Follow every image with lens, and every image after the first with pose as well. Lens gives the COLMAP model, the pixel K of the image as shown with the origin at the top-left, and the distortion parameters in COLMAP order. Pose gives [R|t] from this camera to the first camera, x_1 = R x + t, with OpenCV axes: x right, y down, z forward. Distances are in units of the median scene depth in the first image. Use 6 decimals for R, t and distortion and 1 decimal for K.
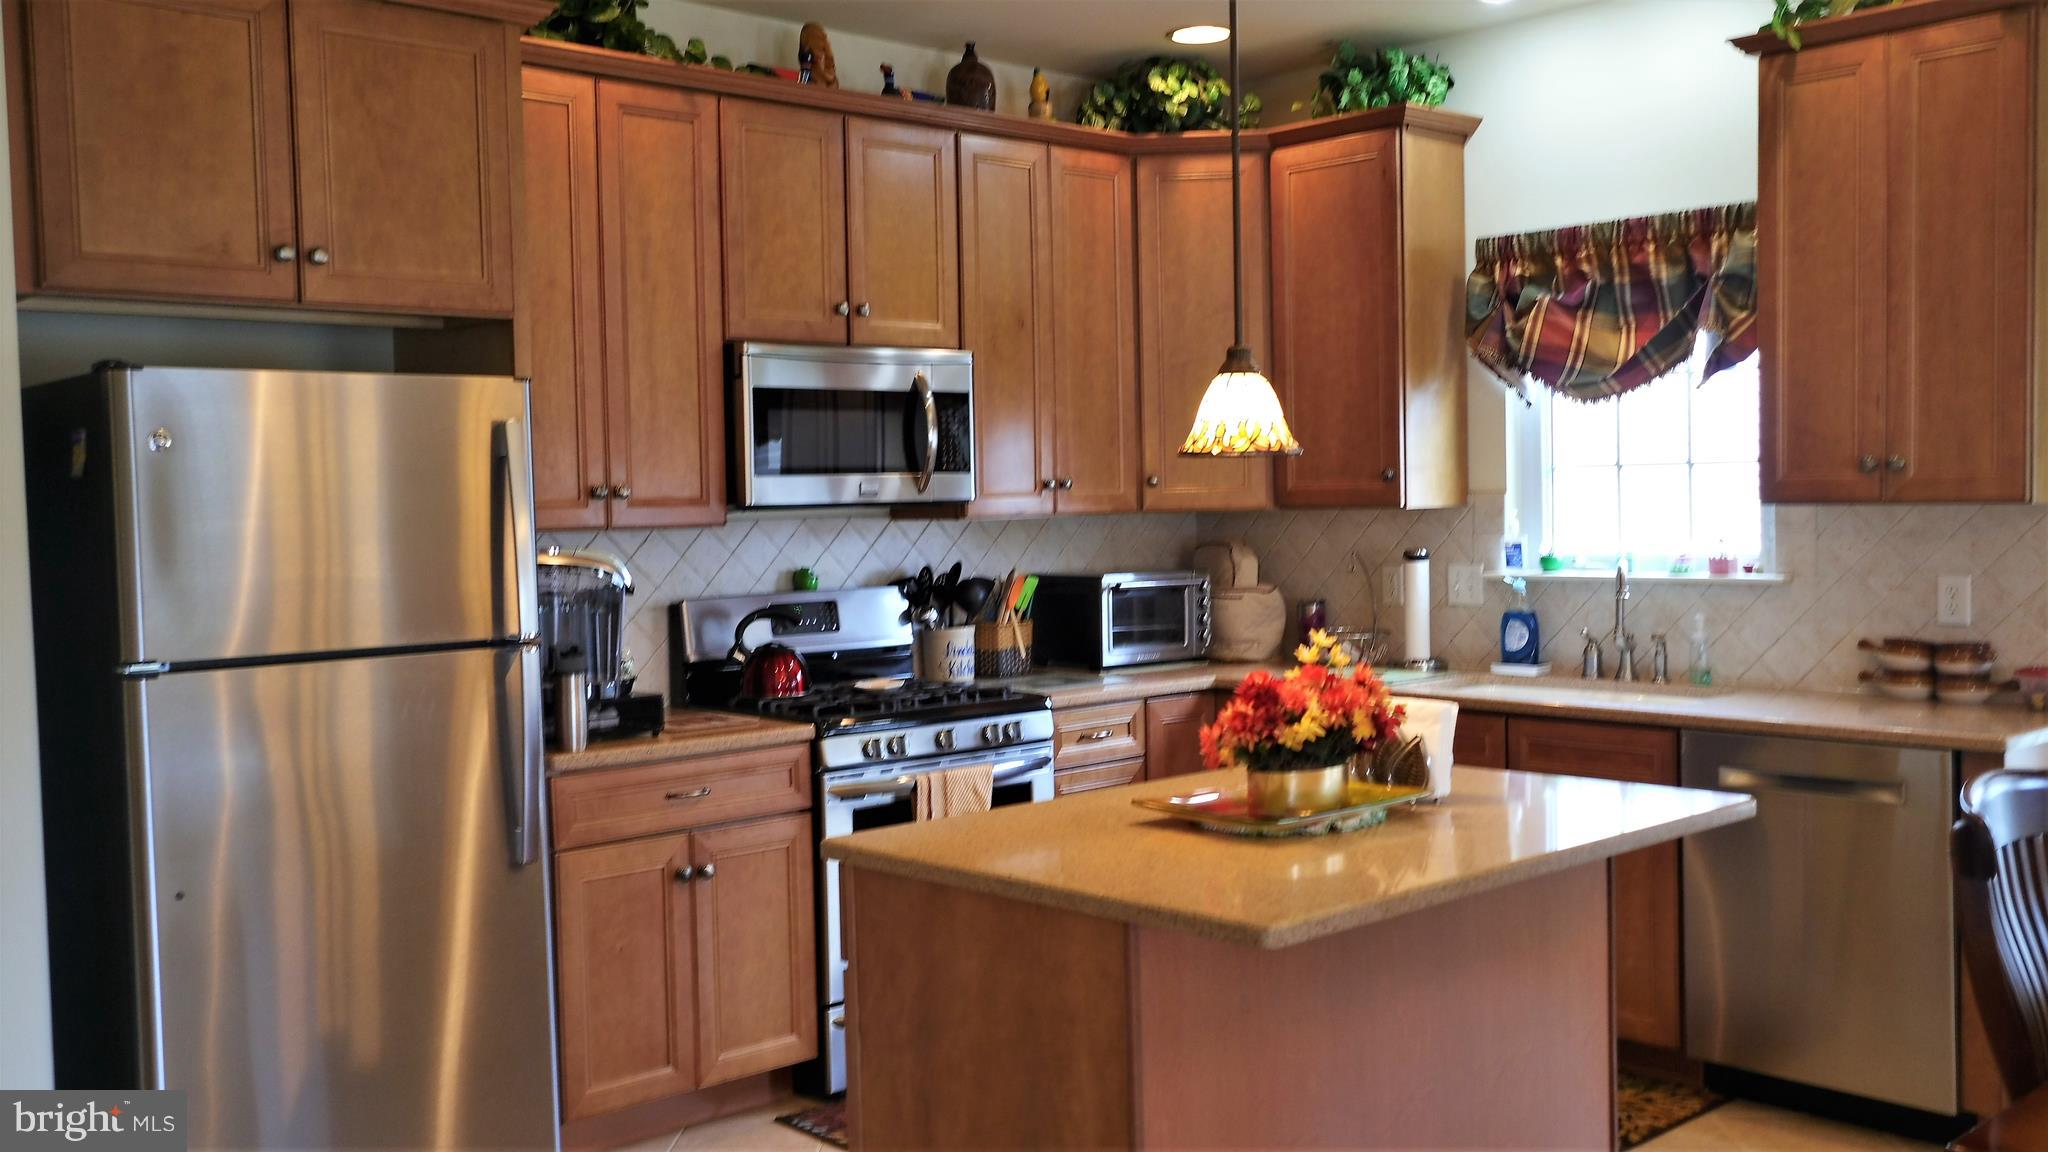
lens RADIAL K [[1904.5, 0, 1026.1], [0, 1904.5, 577.6], [0, 0, 1]] dist [-0.004130, 0.065067]
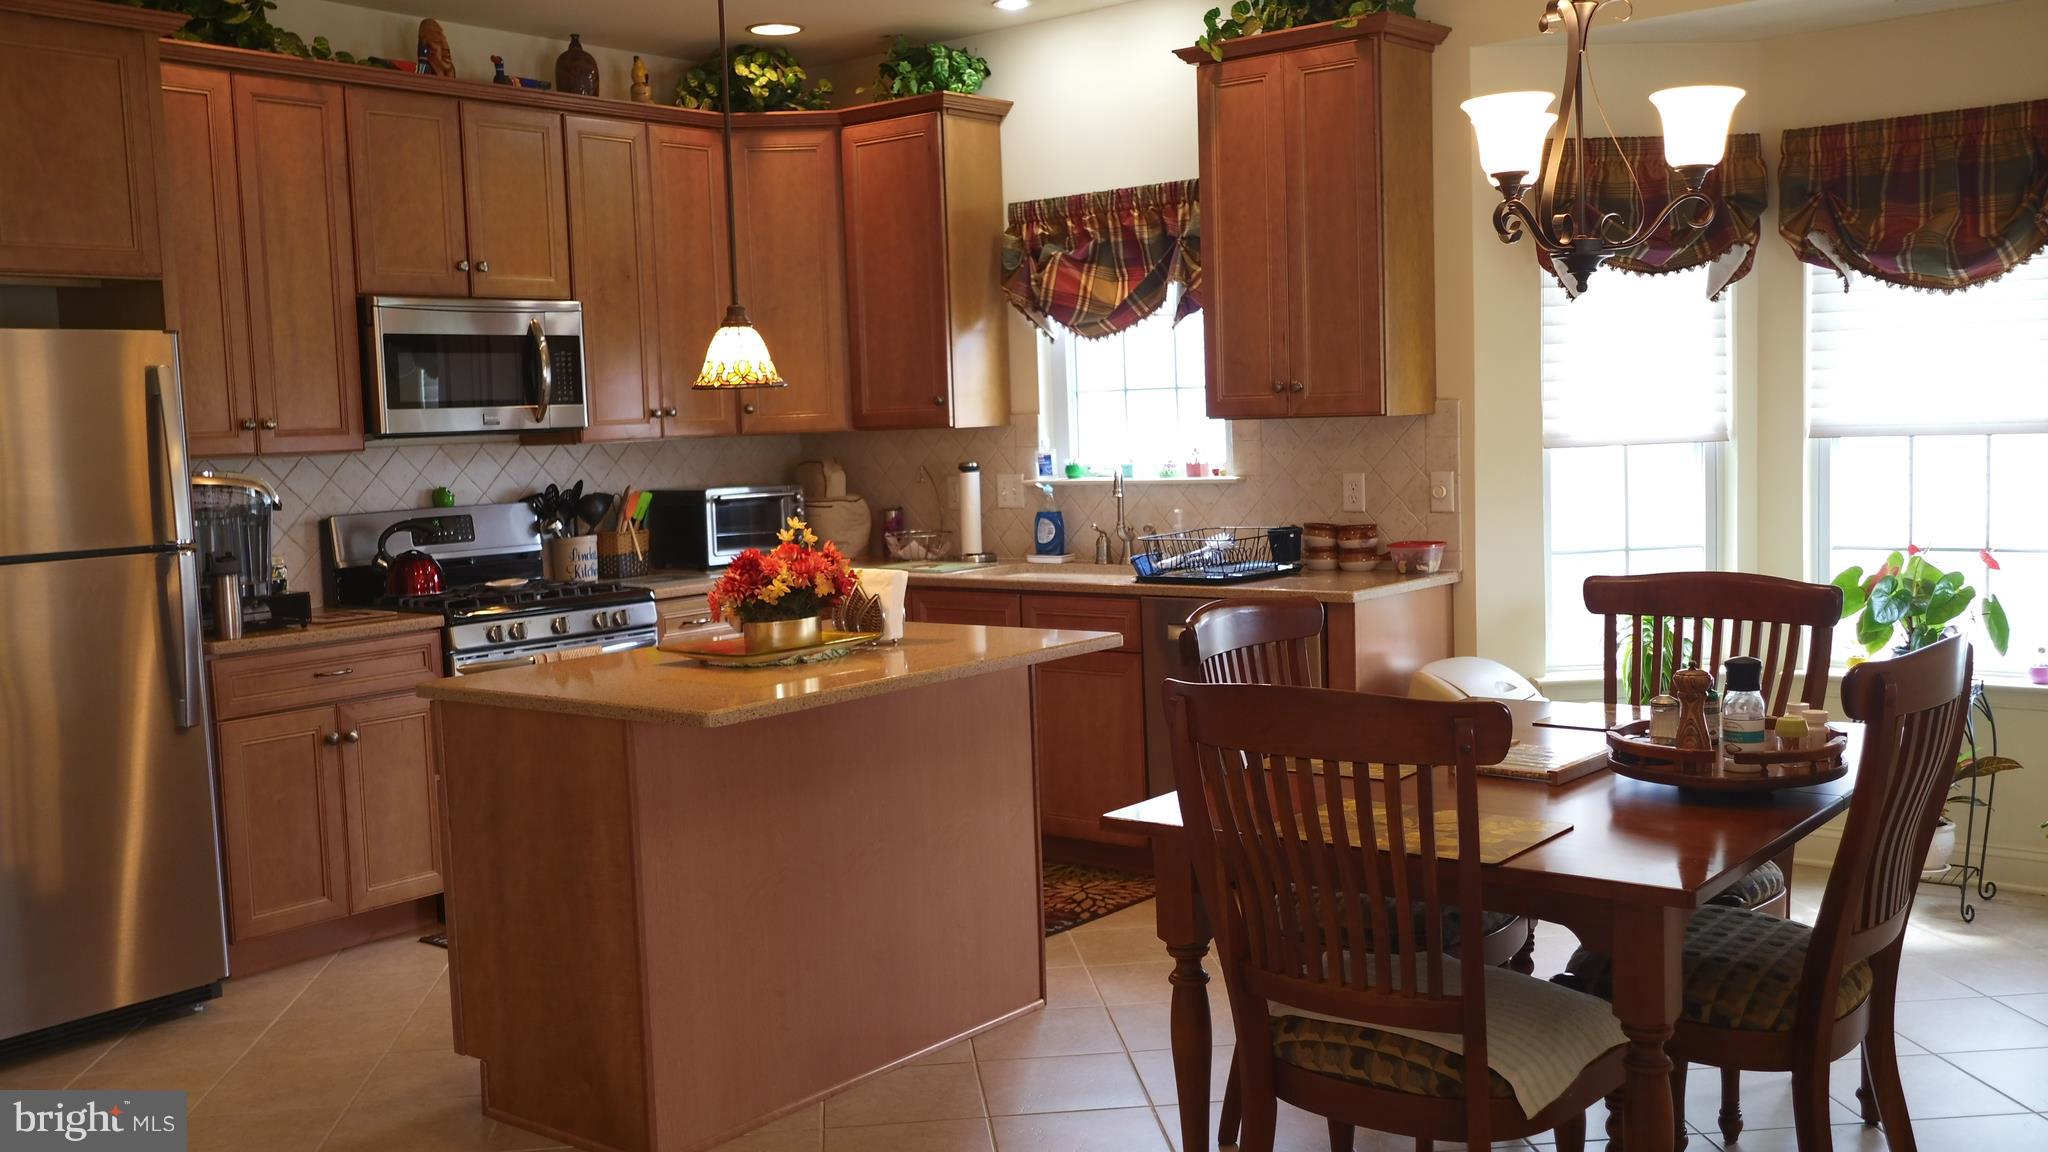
lens RADIAL K [[1902.7, 0, 1024.0], [0, 1902.7, 576.0], [0, 0, 1]] dist [0.005238, 0.042156]
pose [[0.990033, -0.027348, 0.138151, 0.084332], [0.022251, 0.999019, 0.038300, 0.014026], [-0.139063, -0.034844, 0.989670, -0.237129]]
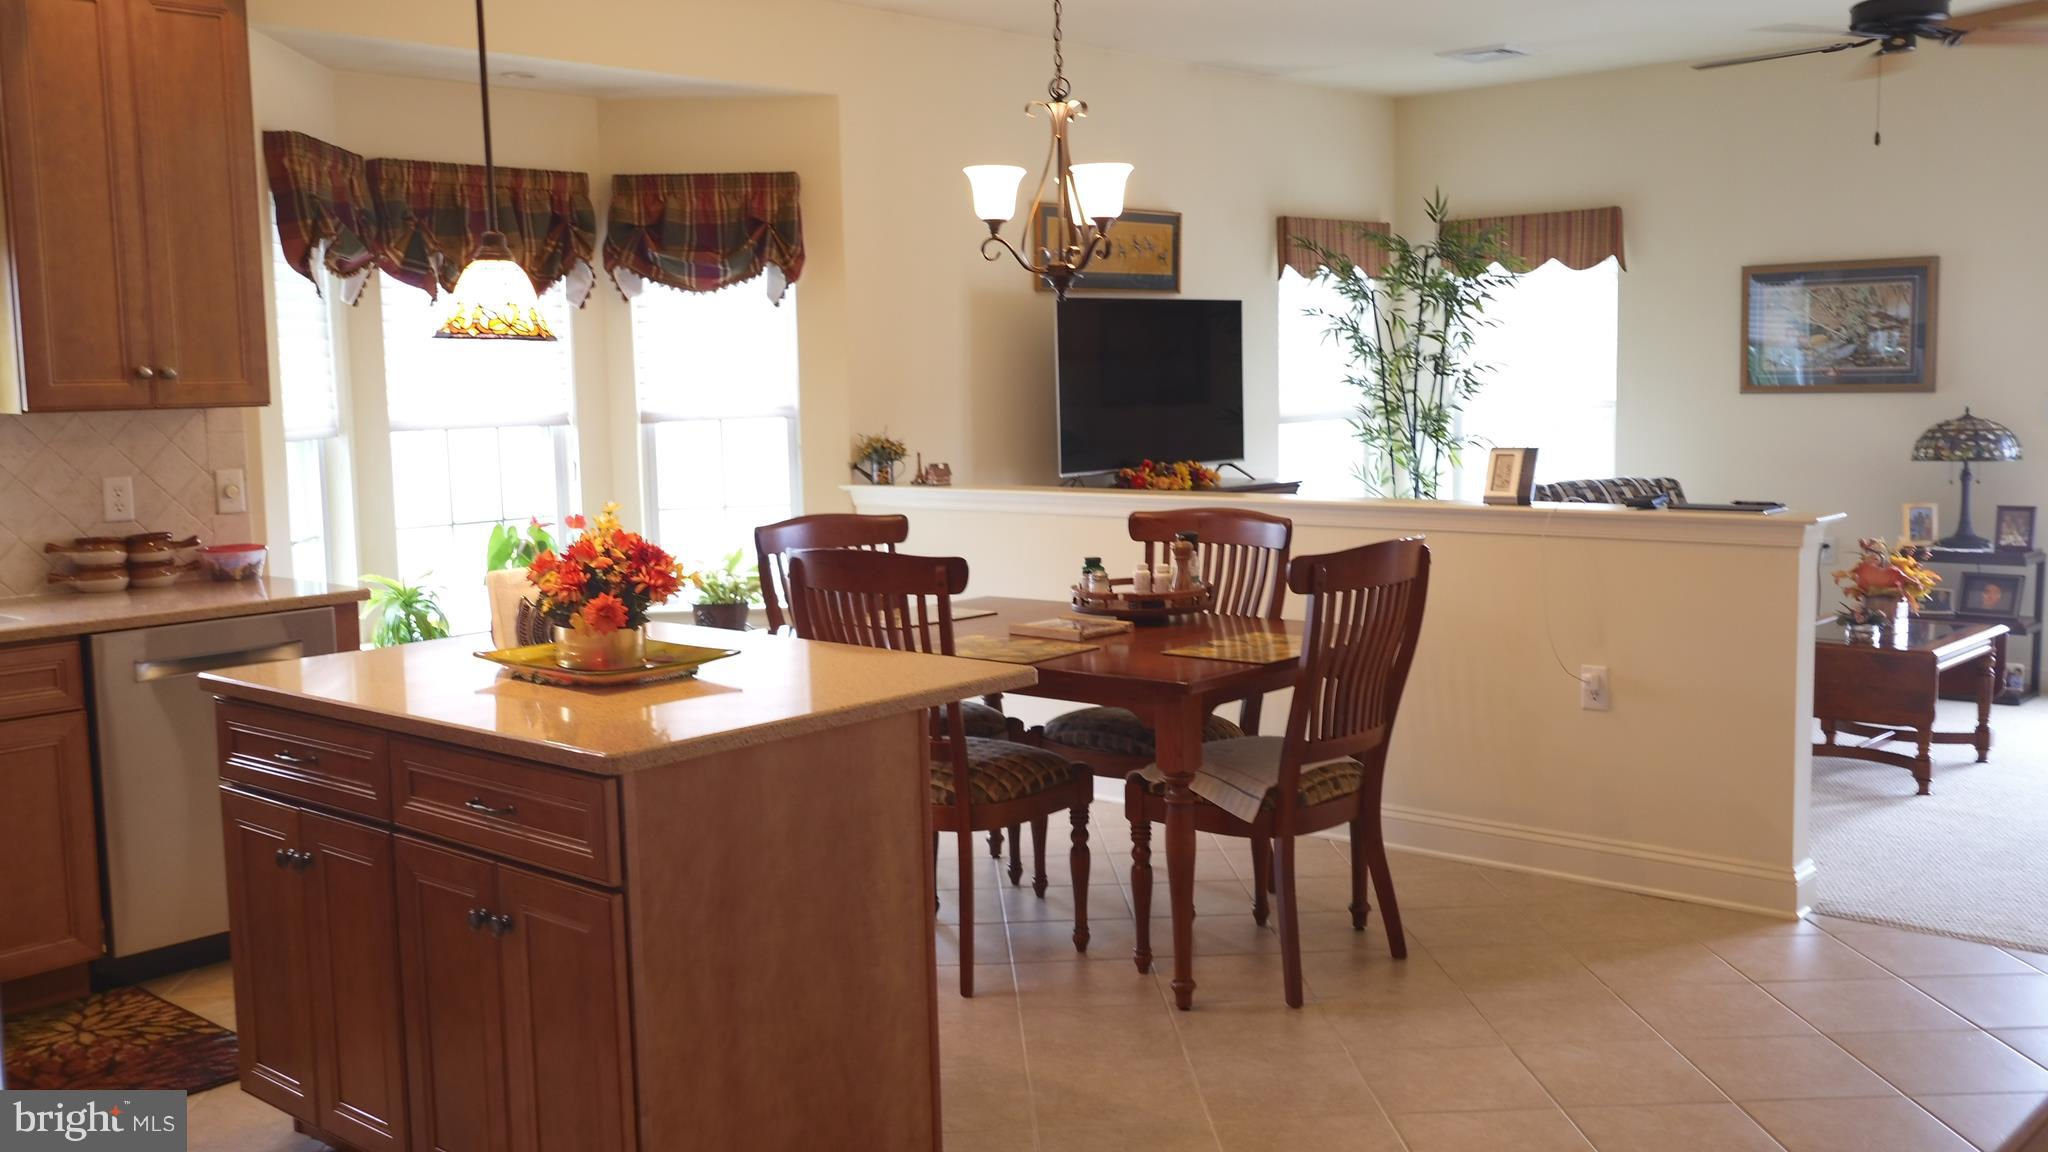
lens RADIAL K [[1878.6, 0, 1024.0], [0, 1878.6, 576.0], [0, 0, 1]] dist [0.006784, 0.015381]
pose [[-0.096290, -0.086543, 0.991584, -0.638015], [0.067936, 0.993318, 0.093292, -0.009589], [-0.993032, 0.076347, -0.089767, 0.566184]]
